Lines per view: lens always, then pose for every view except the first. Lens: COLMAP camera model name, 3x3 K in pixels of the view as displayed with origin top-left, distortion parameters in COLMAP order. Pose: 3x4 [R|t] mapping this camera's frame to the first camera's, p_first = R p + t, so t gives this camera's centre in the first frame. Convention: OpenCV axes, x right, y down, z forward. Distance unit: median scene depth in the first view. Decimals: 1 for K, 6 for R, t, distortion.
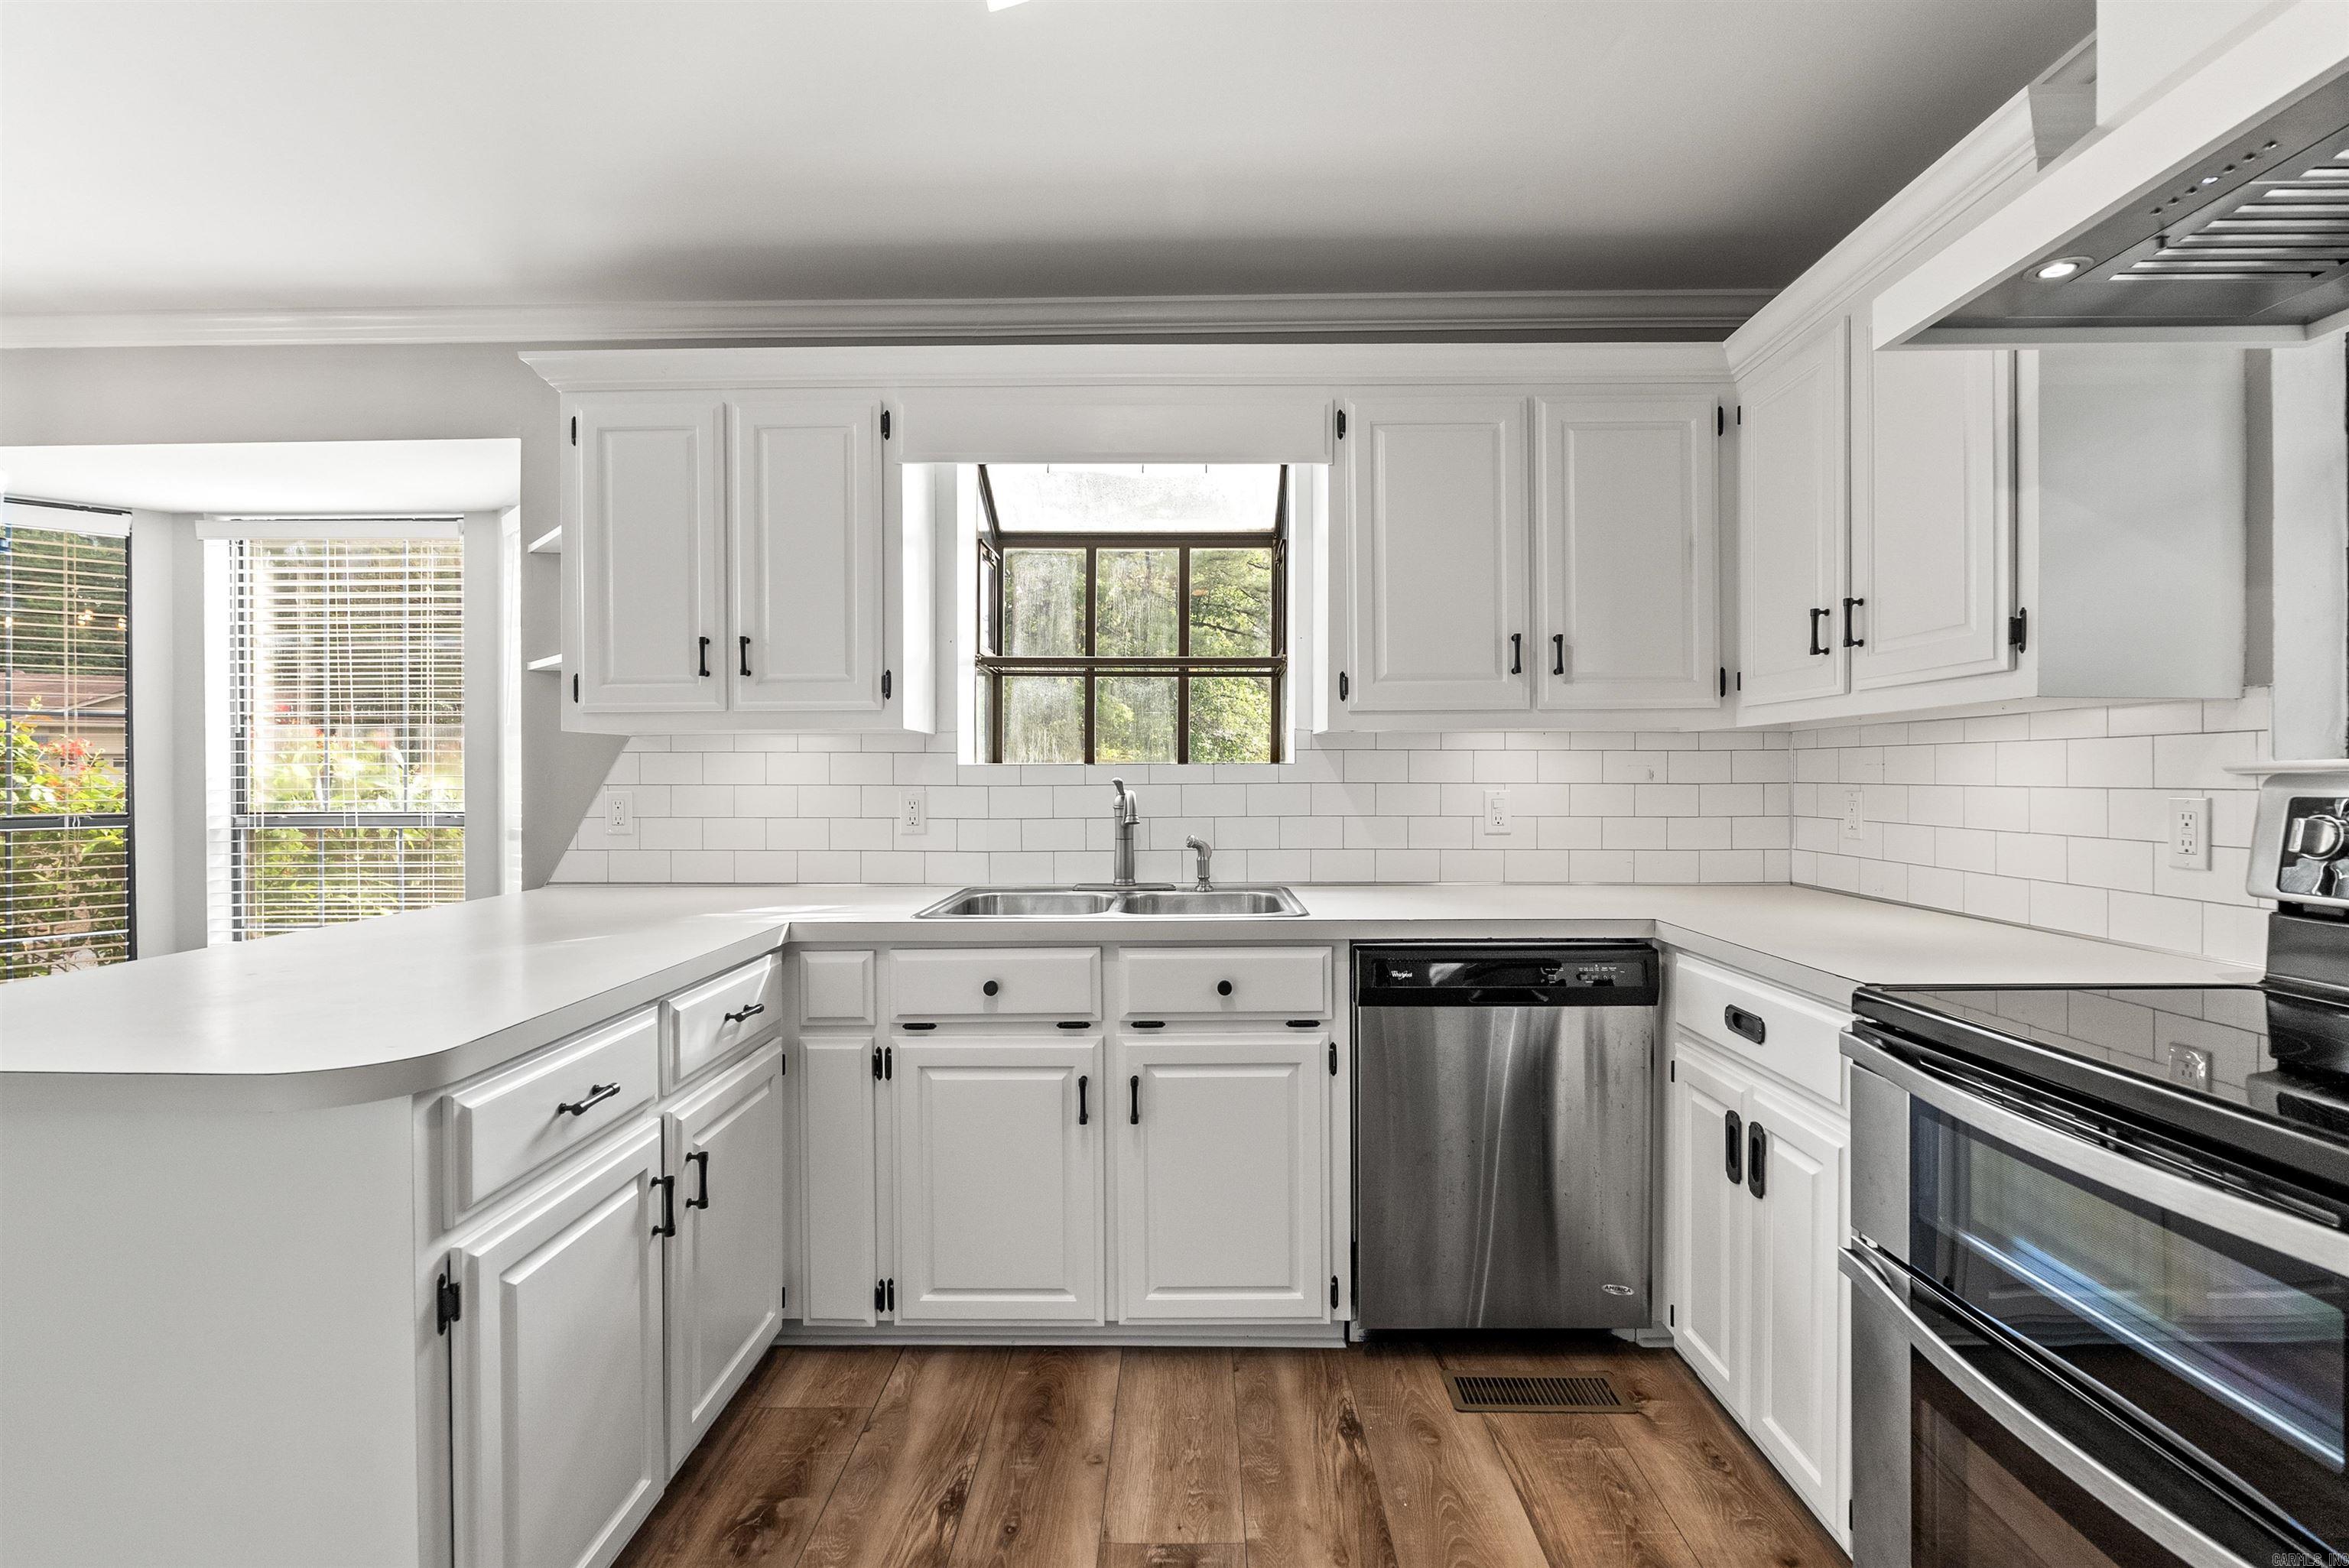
lens RADIAL K [[1053.3, 0, 1208.3], [0, 1053.3, 787.1], [0, 0, 1]] dist [-0.009445, 0.000349]
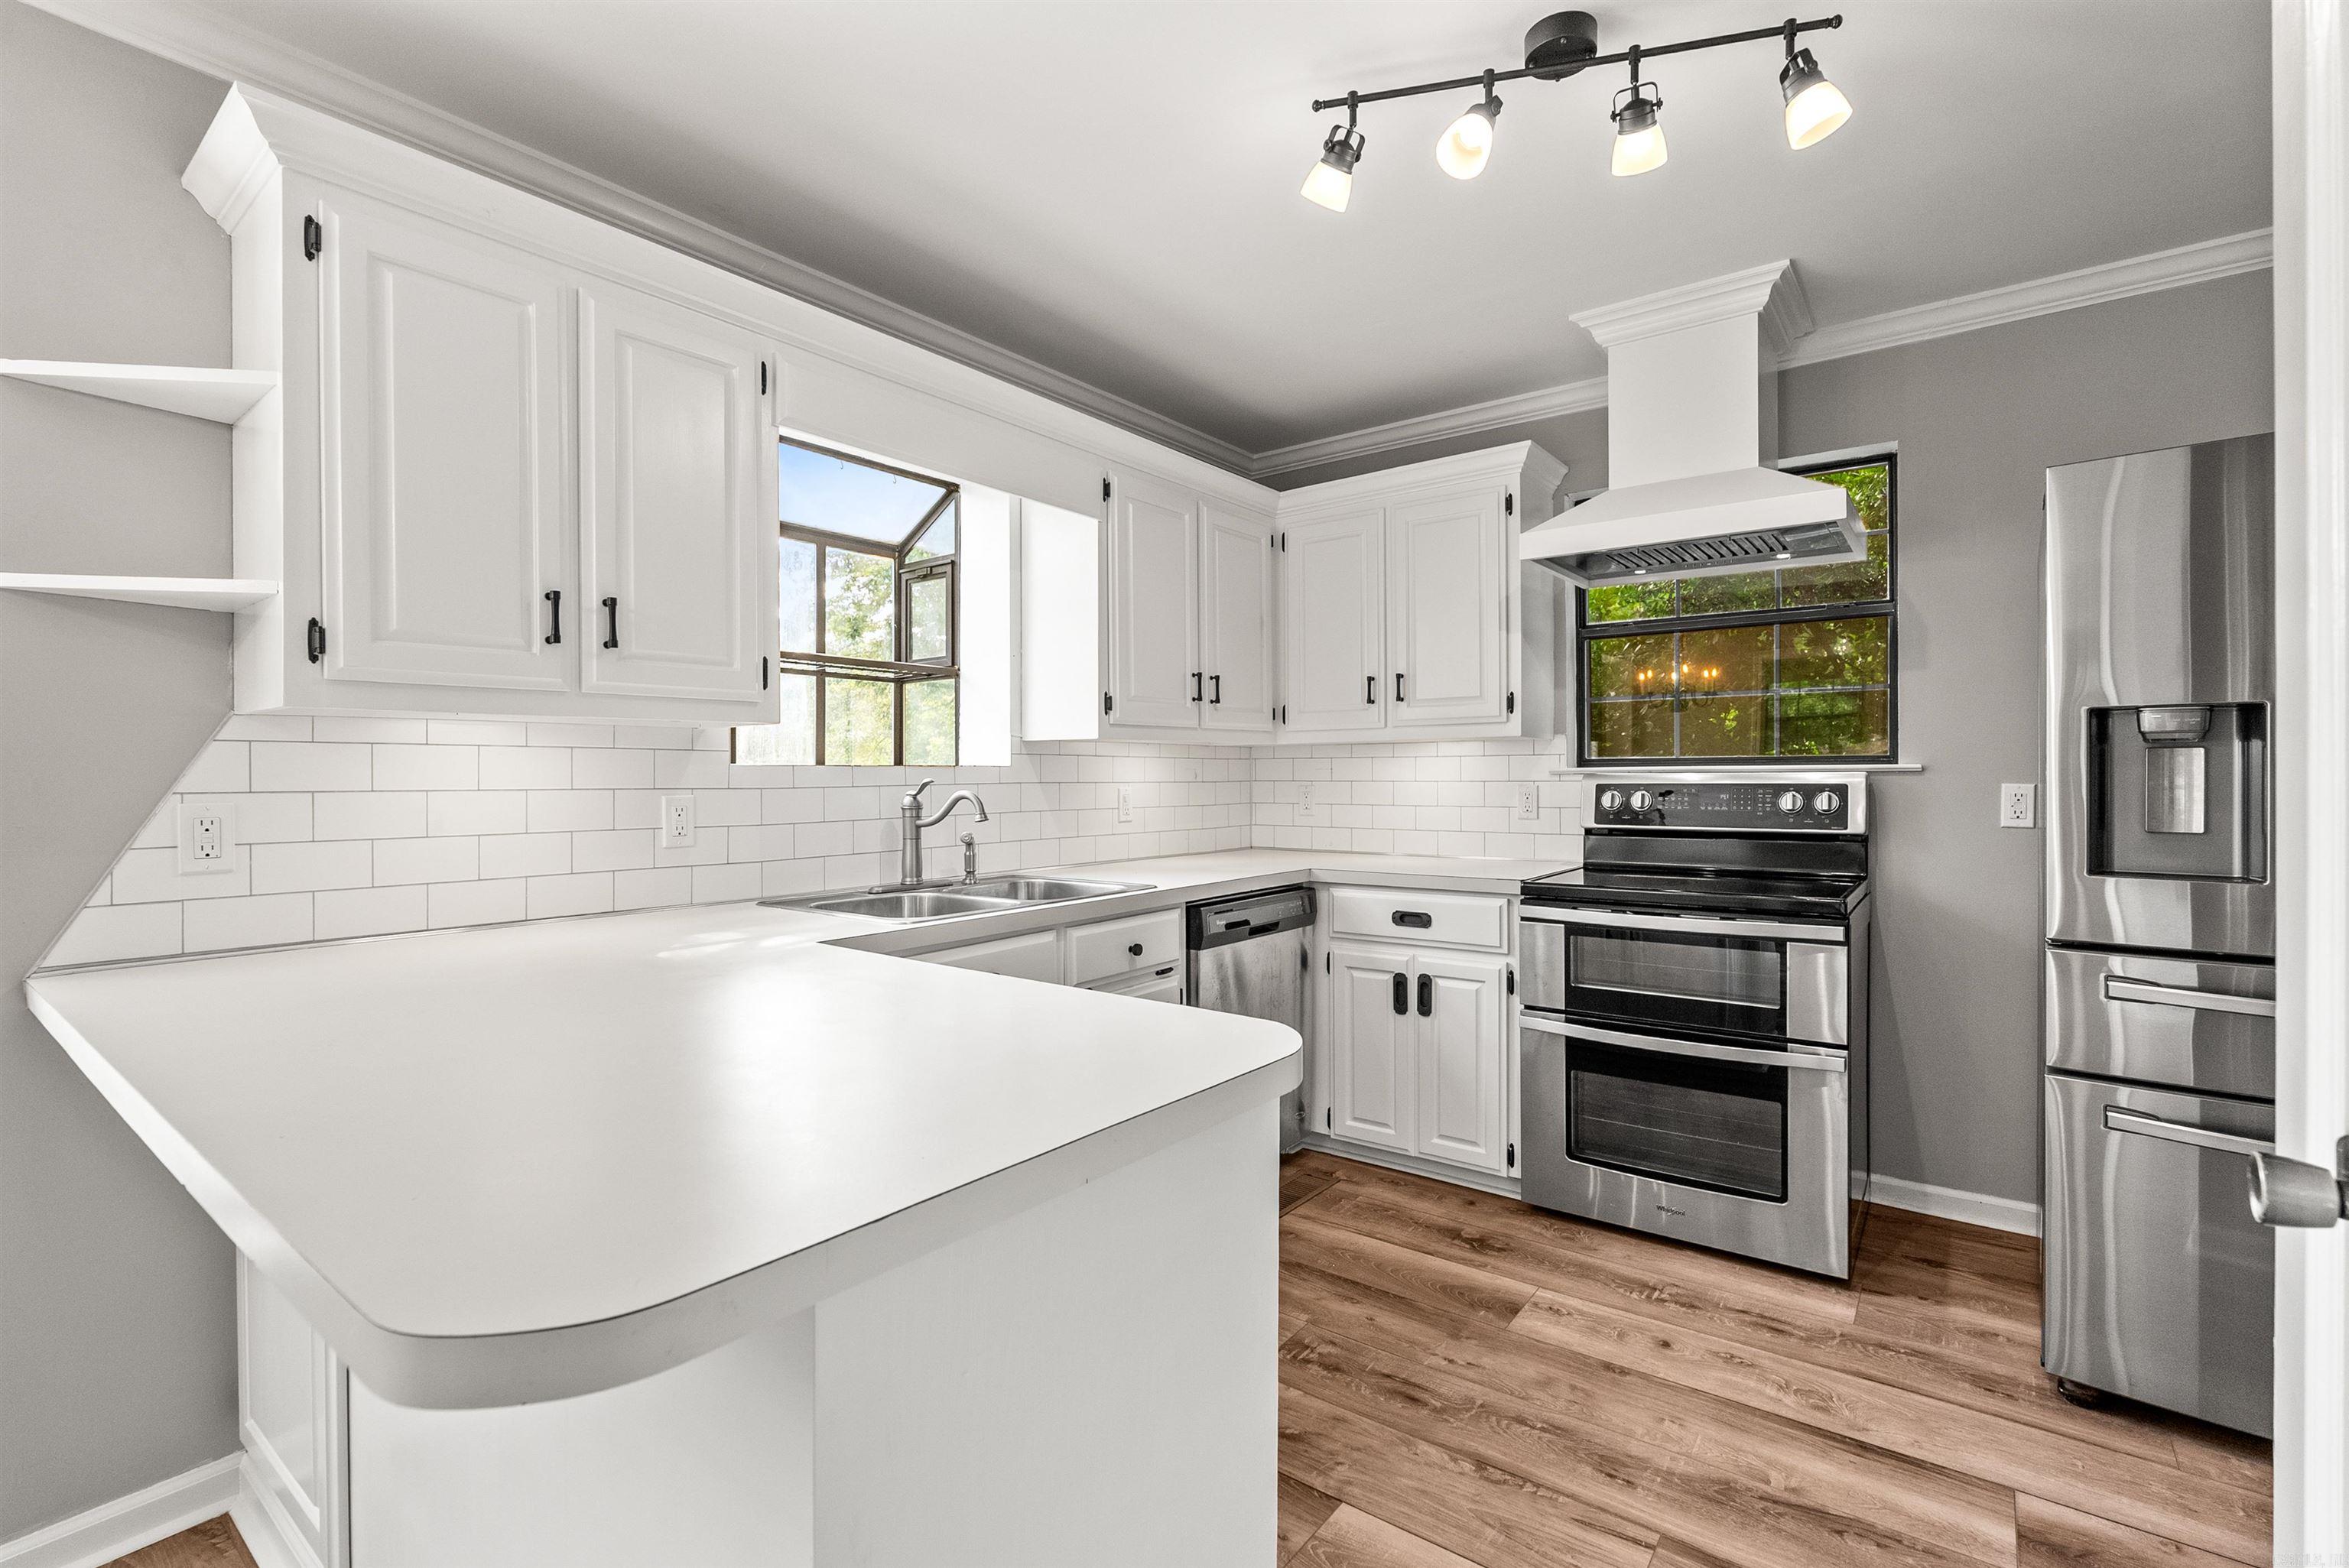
lens RADIAL K [[1053.3, 0, 1181.7], [0, 1053.3, 785.3], [0, 0, 1]] dist [-0.009445, 0.000349]
pose [[0.596541, -0.008265, 0.802540, -0.808288], [0.010484, 0.999942, 0.002506, -0.002373], [-0.802514, 0.006919, 0.596593, 0.198399]]
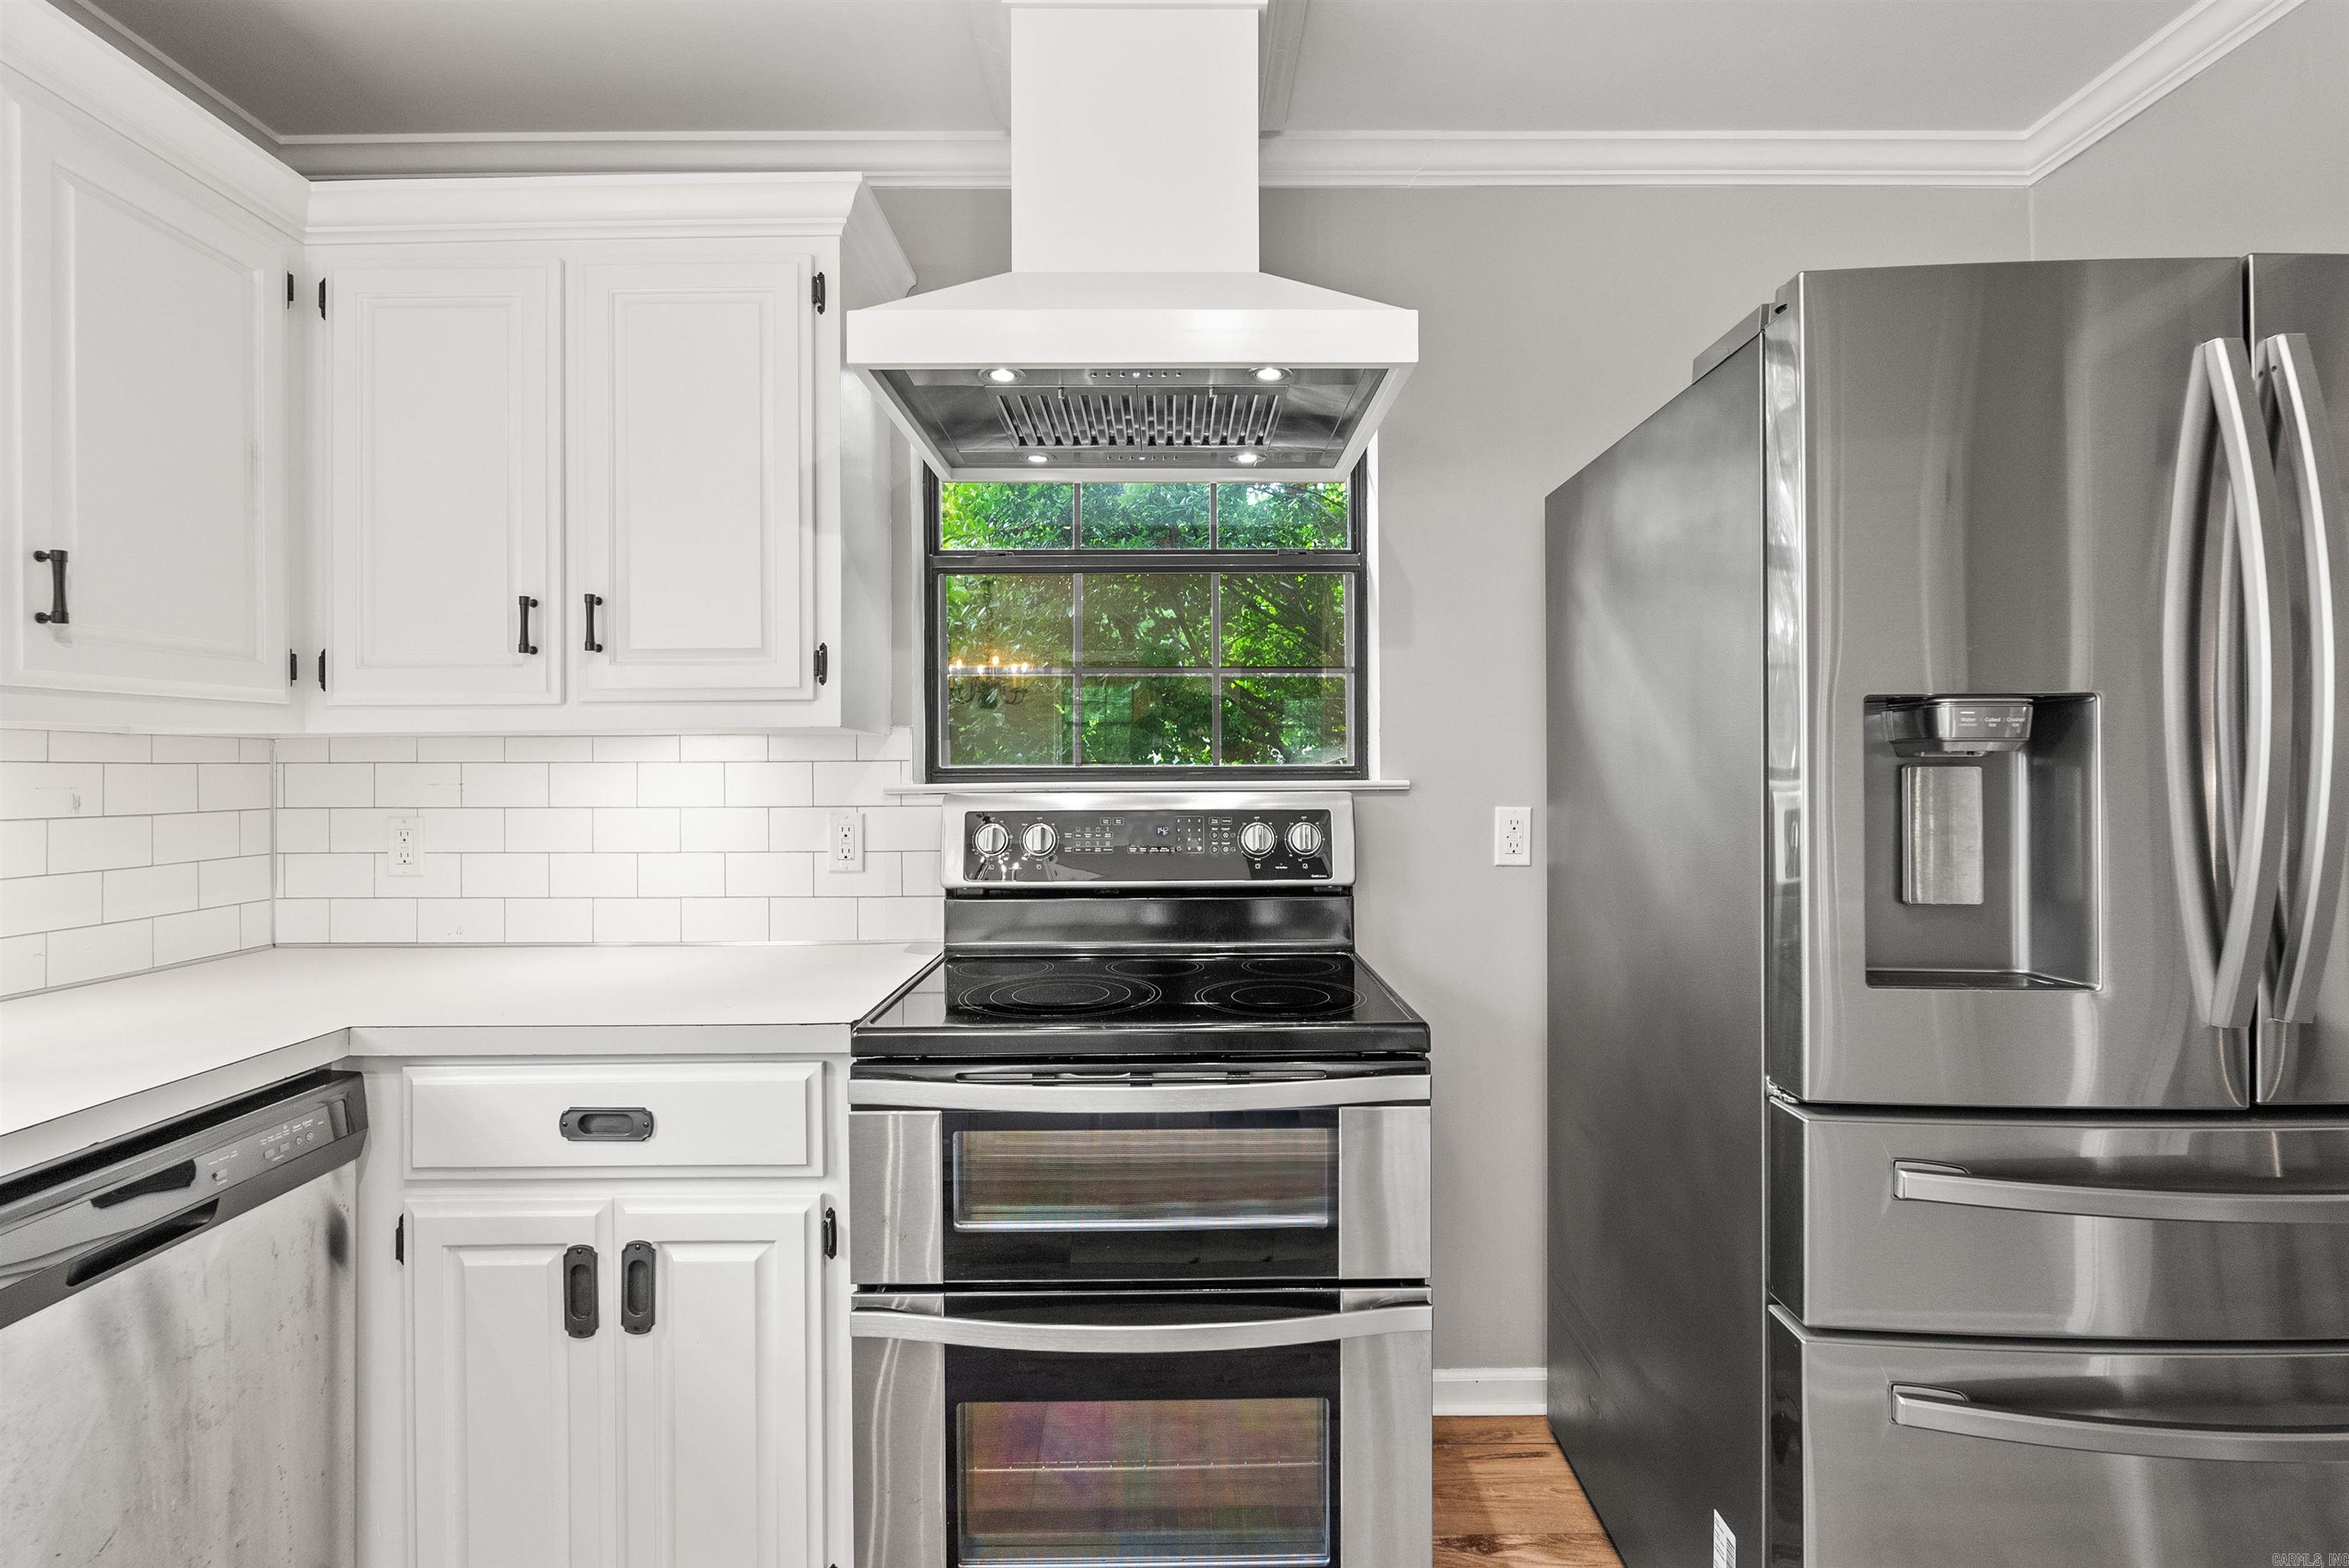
lens RADIAL K [[1053.3, 0, 1181.9], [0, 1053.3, 766.1], [0, 0, 1]] dist [-0.009445, 0.000349]
pose [[-0.018897, 0.004403, 0.999812, -0.206615], [0.012866, 0.999909, -0.004160, -0.024636], [-0.999739, 0.012785, -0.018952, 0.427954]]
